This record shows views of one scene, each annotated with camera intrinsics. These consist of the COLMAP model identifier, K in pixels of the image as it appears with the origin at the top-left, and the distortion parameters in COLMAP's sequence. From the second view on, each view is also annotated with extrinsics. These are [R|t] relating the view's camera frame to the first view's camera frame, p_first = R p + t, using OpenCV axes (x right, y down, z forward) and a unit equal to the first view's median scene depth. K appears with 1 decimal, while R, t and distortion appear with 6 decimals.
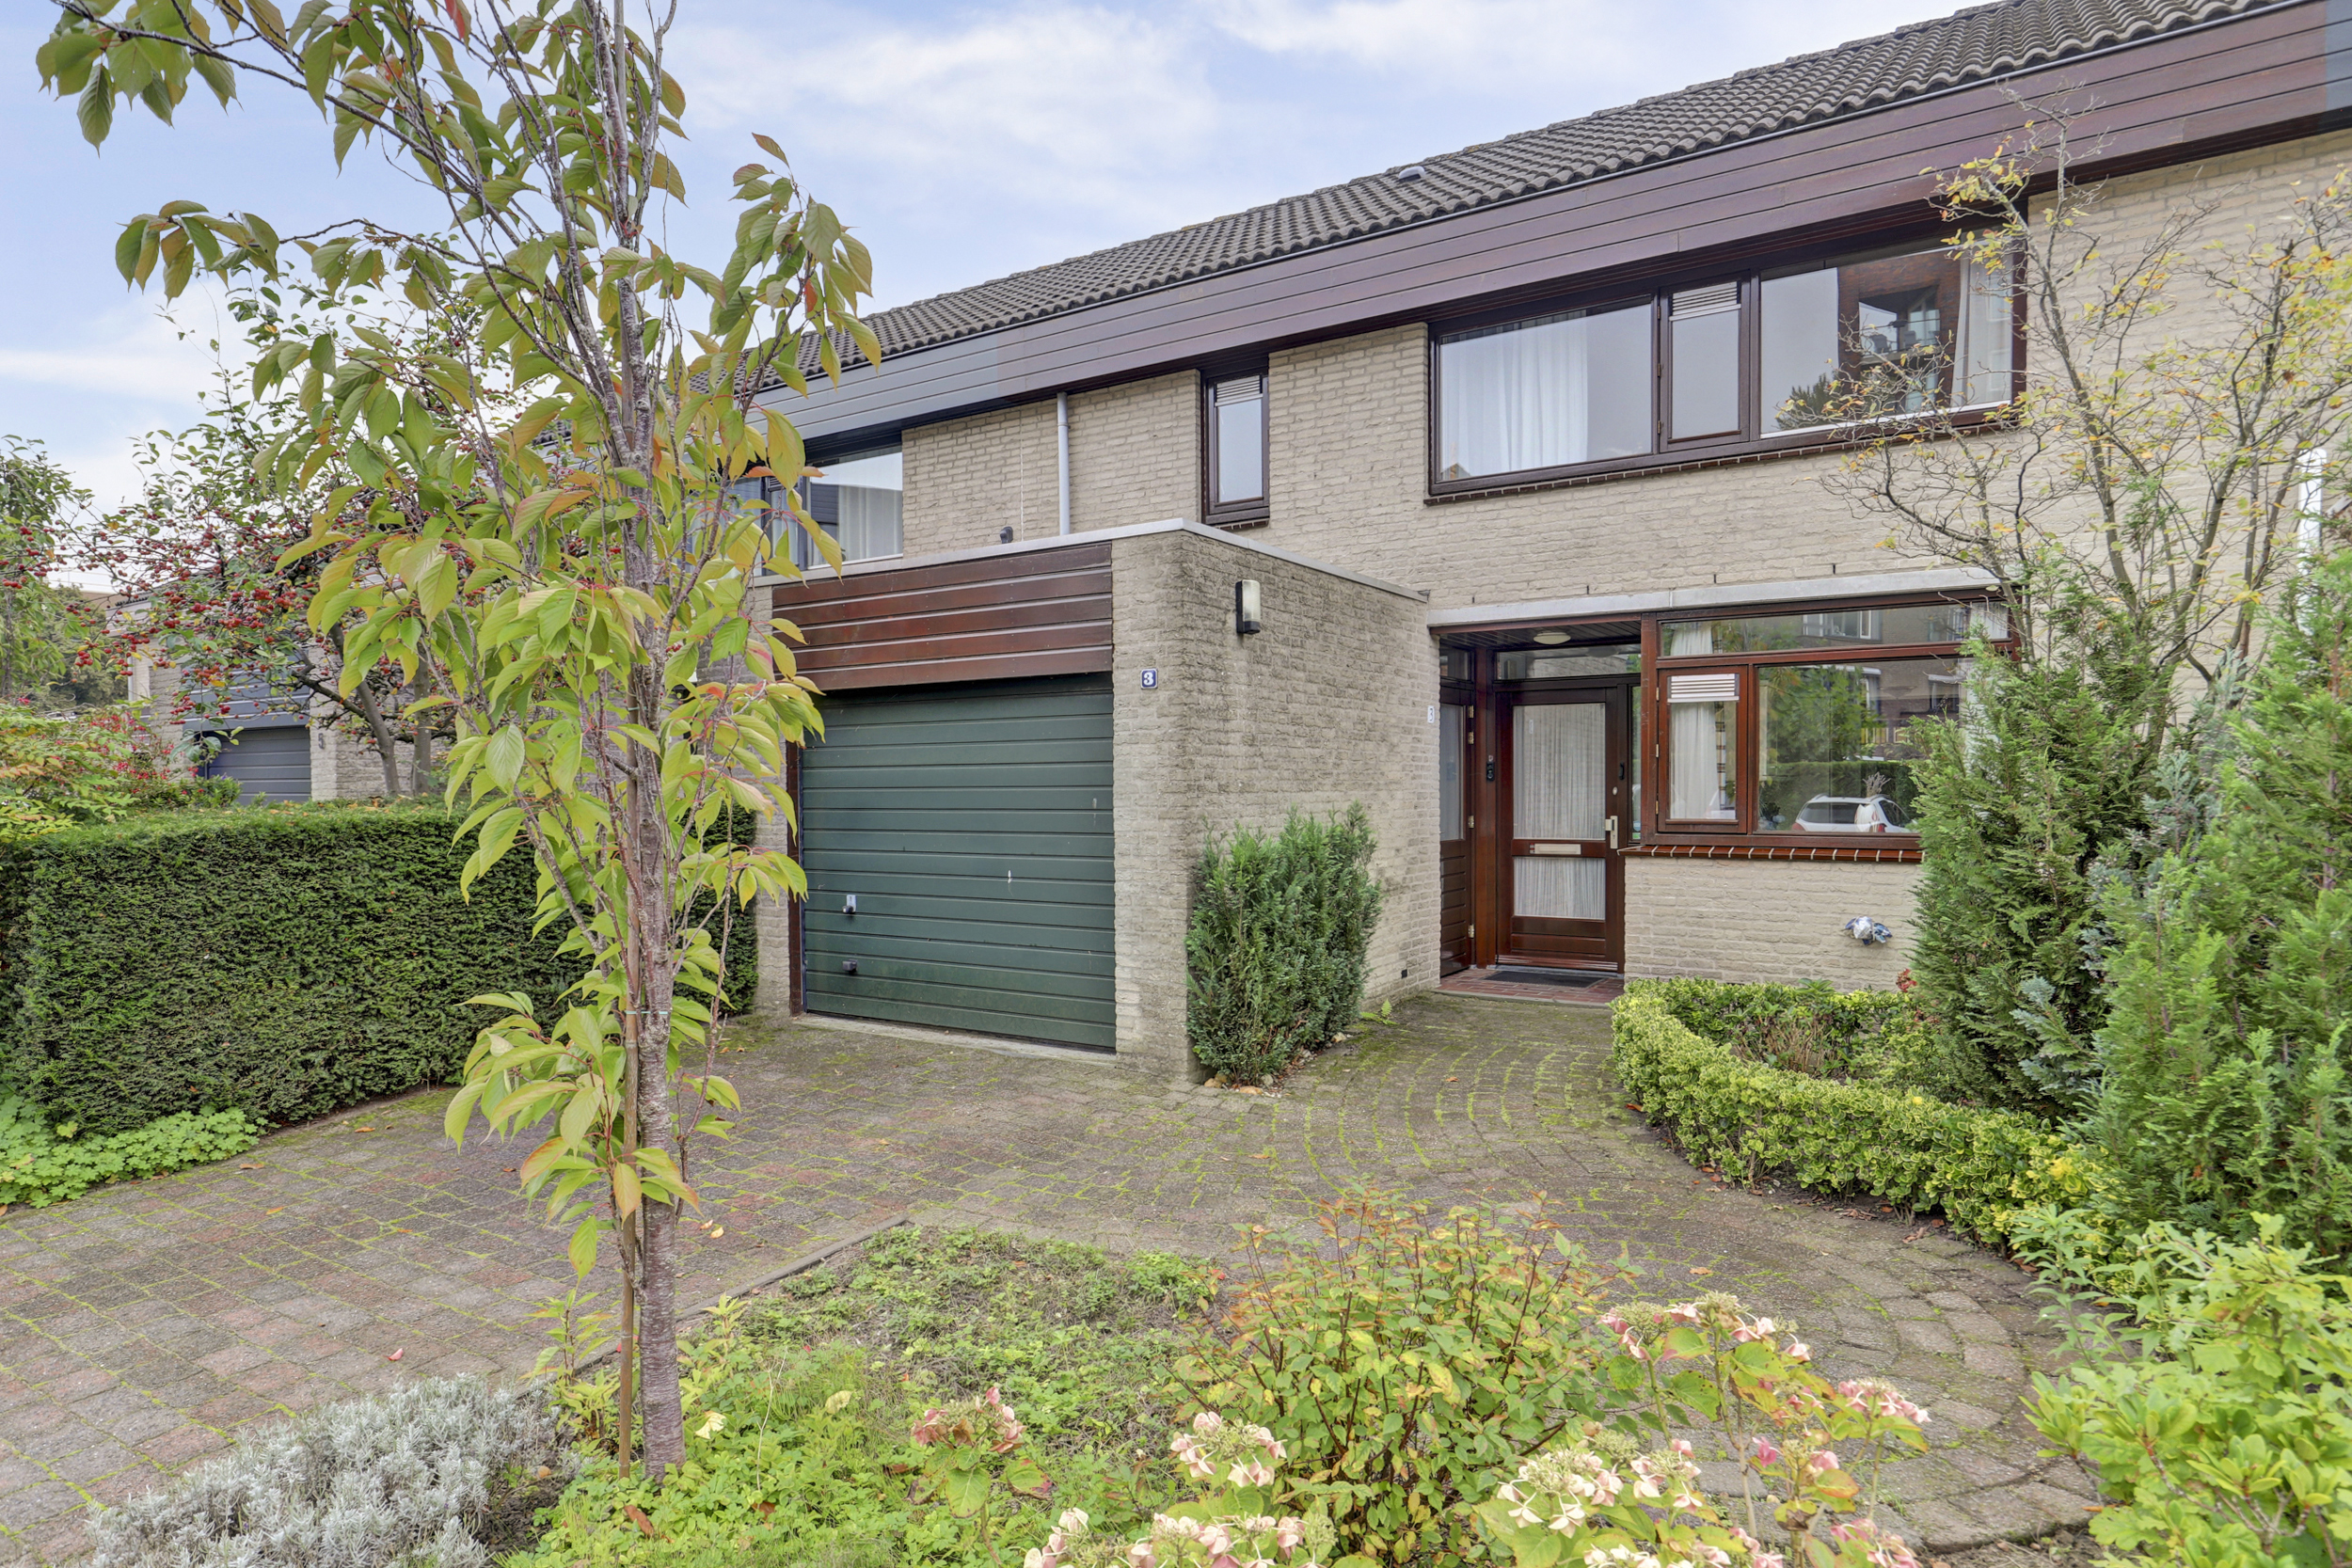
lens RADIAL K [[1327.6, 0, 1169.0], [0, 1327.6, 785.1], [0, 0, 1]] dist [-0.002861, 0.002879]
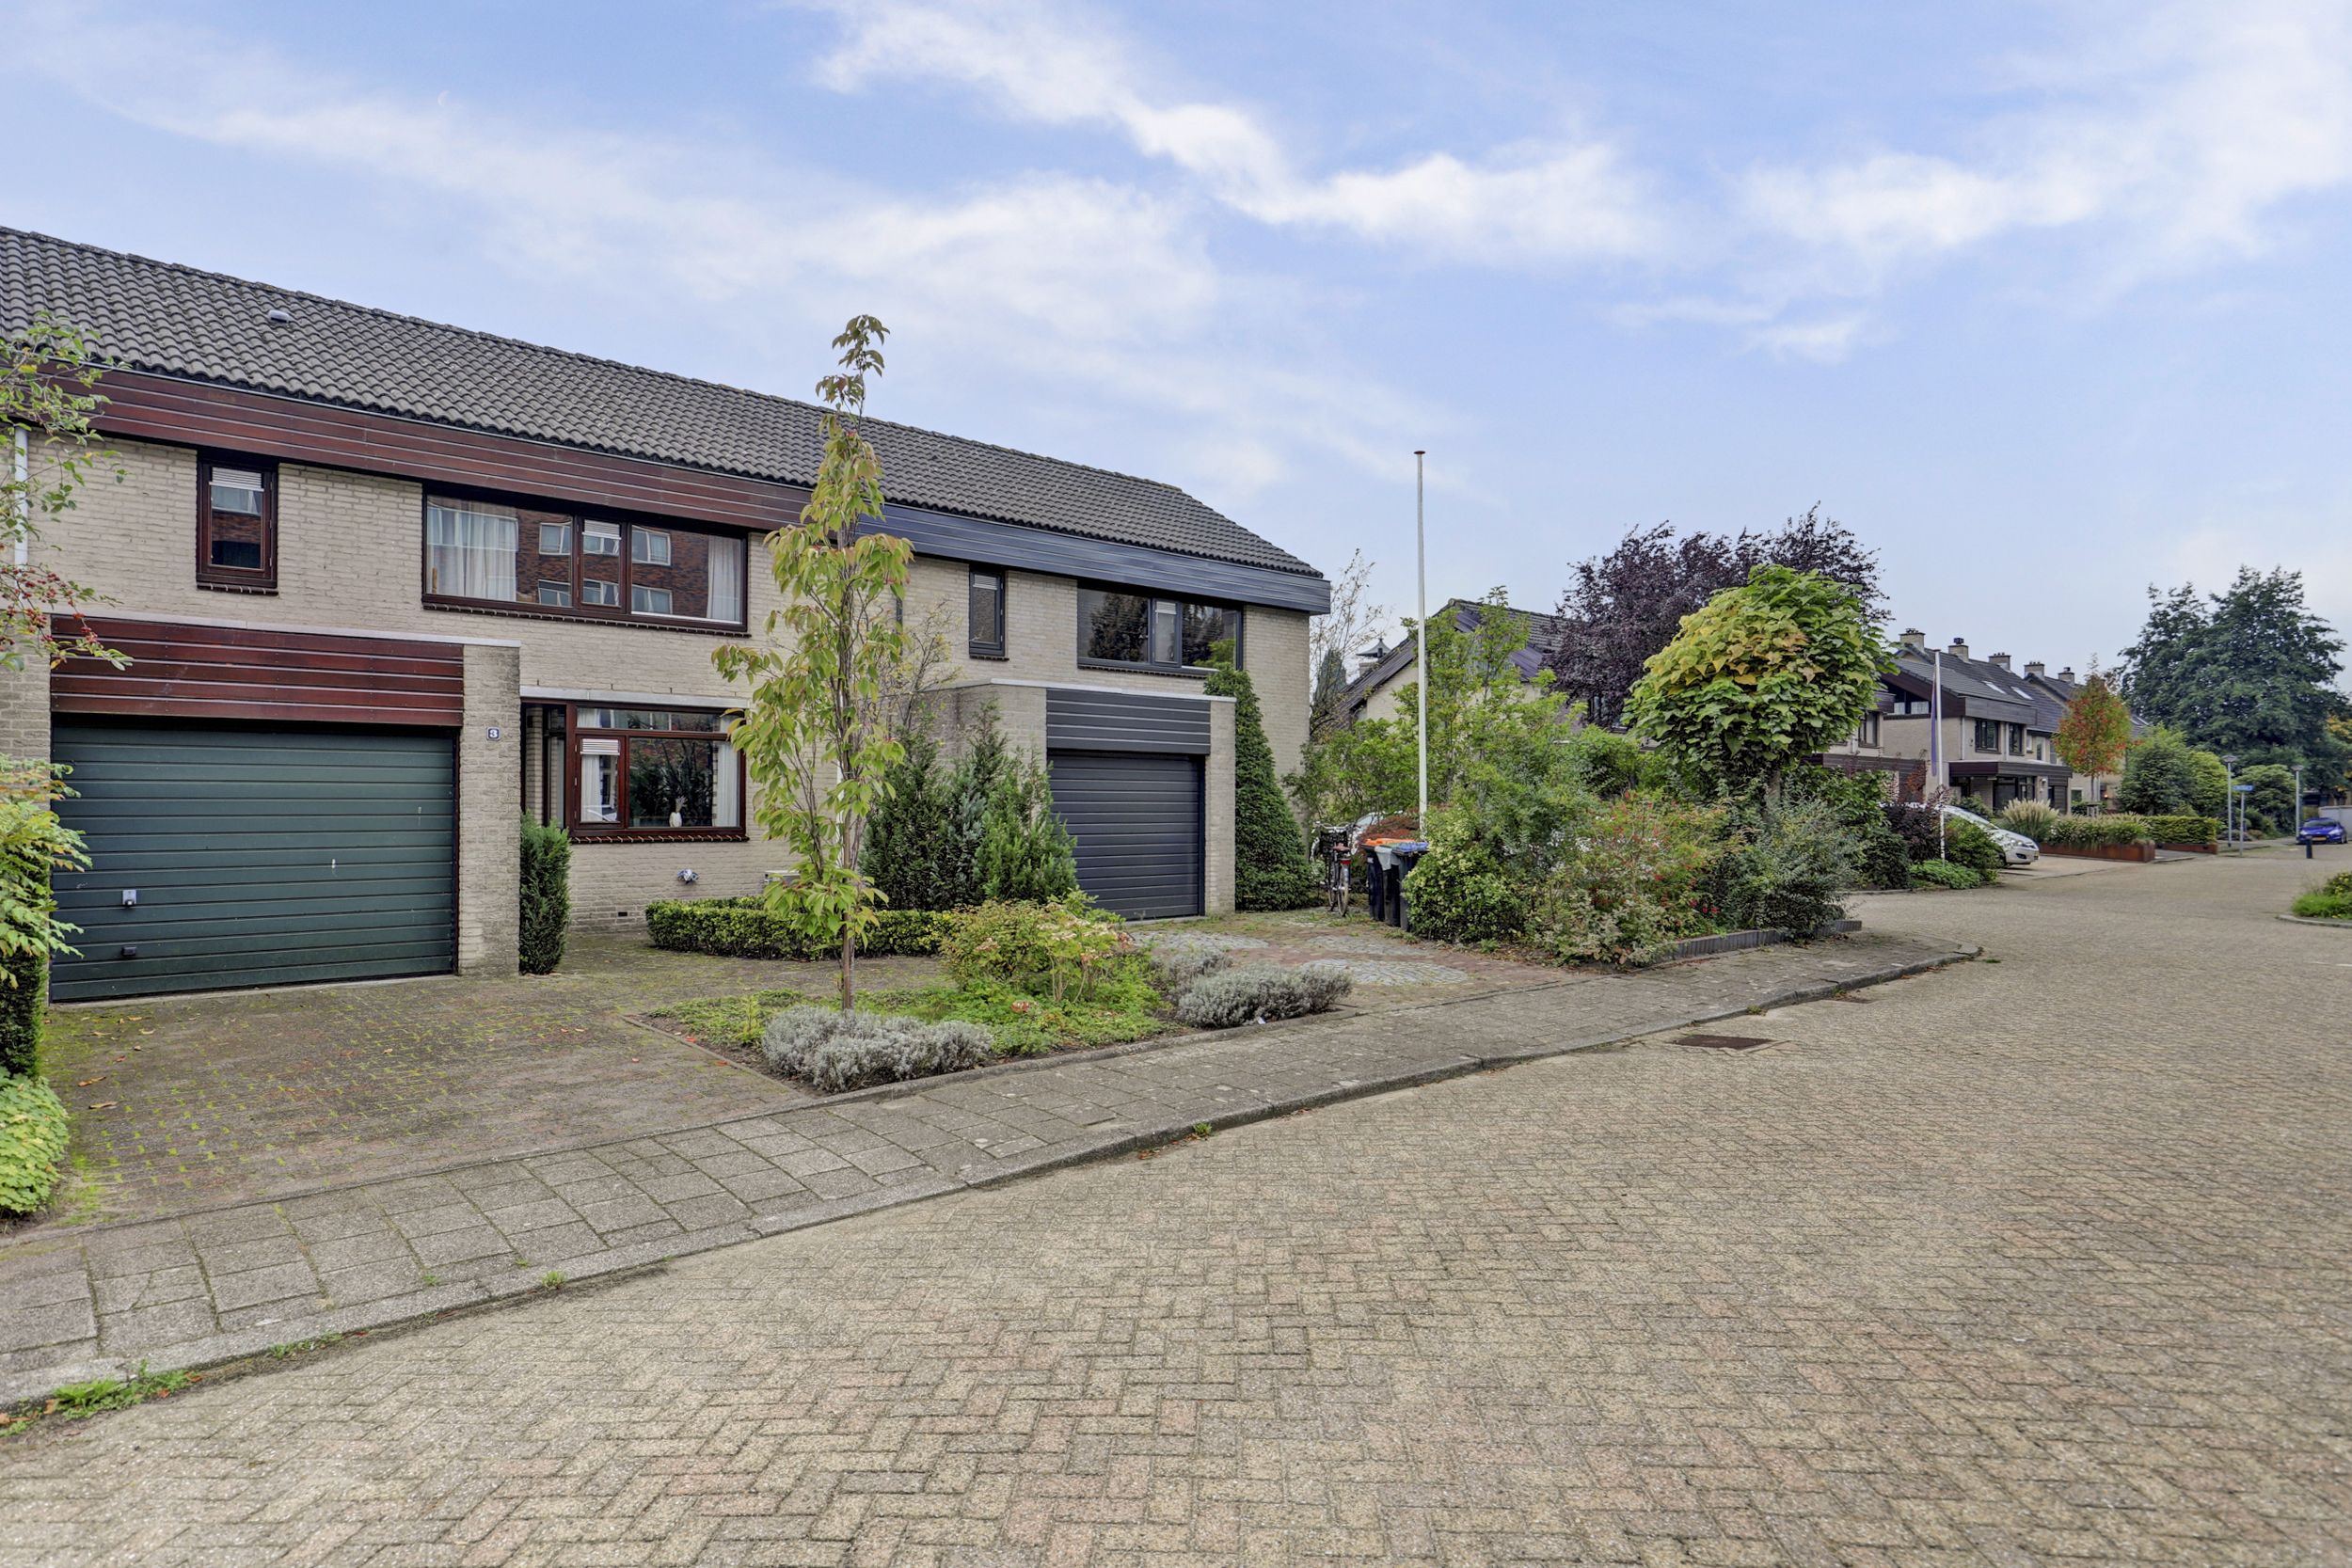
lens RADIAL K [[1327.6, 0, 1169.0], [0, 1327.6, 785.1], [0, 0, 1]] dist [-0.002861, 0.002879]
pose [[0.248300, 0.021099, 0.968453, -1.121301], [-0.005530, 0.999777, -0.020364, 0.009472], [-0.968667, -0.000299, 0.248362, -0.170491]]
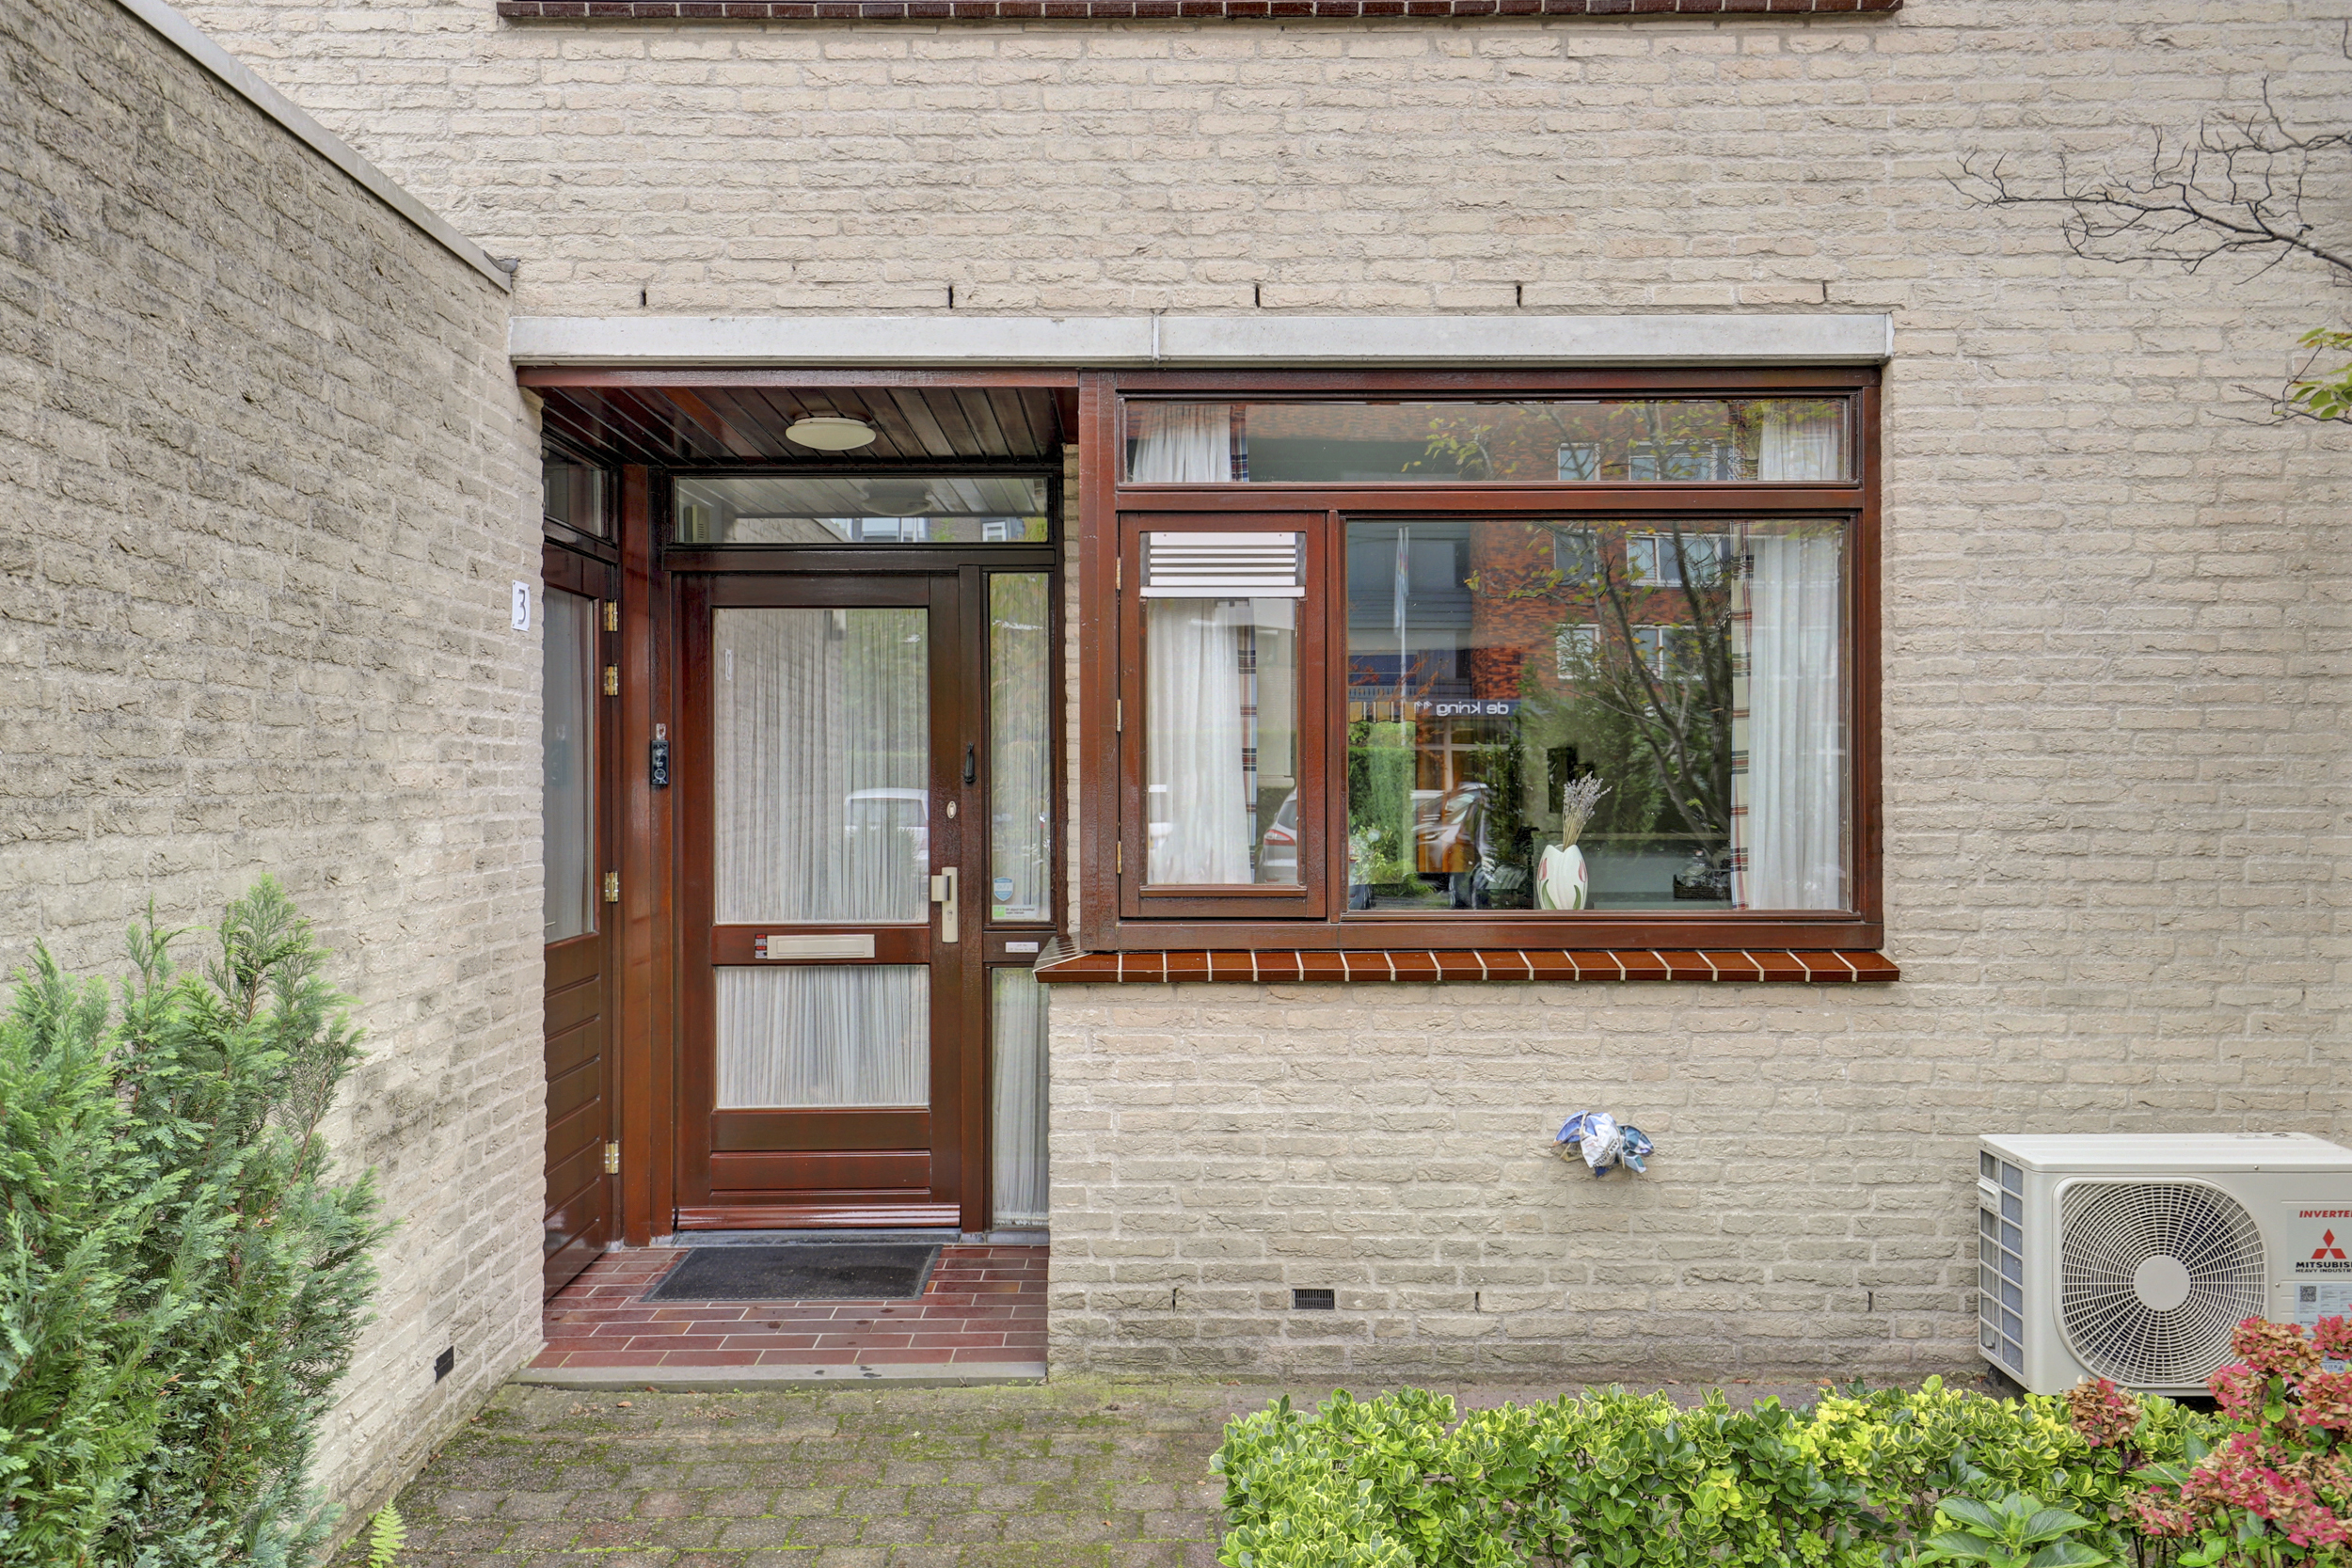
lens RADIAL K [[1823.4, 0, 1176.0], [0, 1823.4, 784.0], [0, 0, 1]] dist [0.039912, -0.003457]
pose [[0.840124, 0.000259, 0.542395, 0.084328], [-0.000270, 1.000000, -0.000060, -0.005080], [-0.542395, -0.000096, 0.840124, 0.535836]]
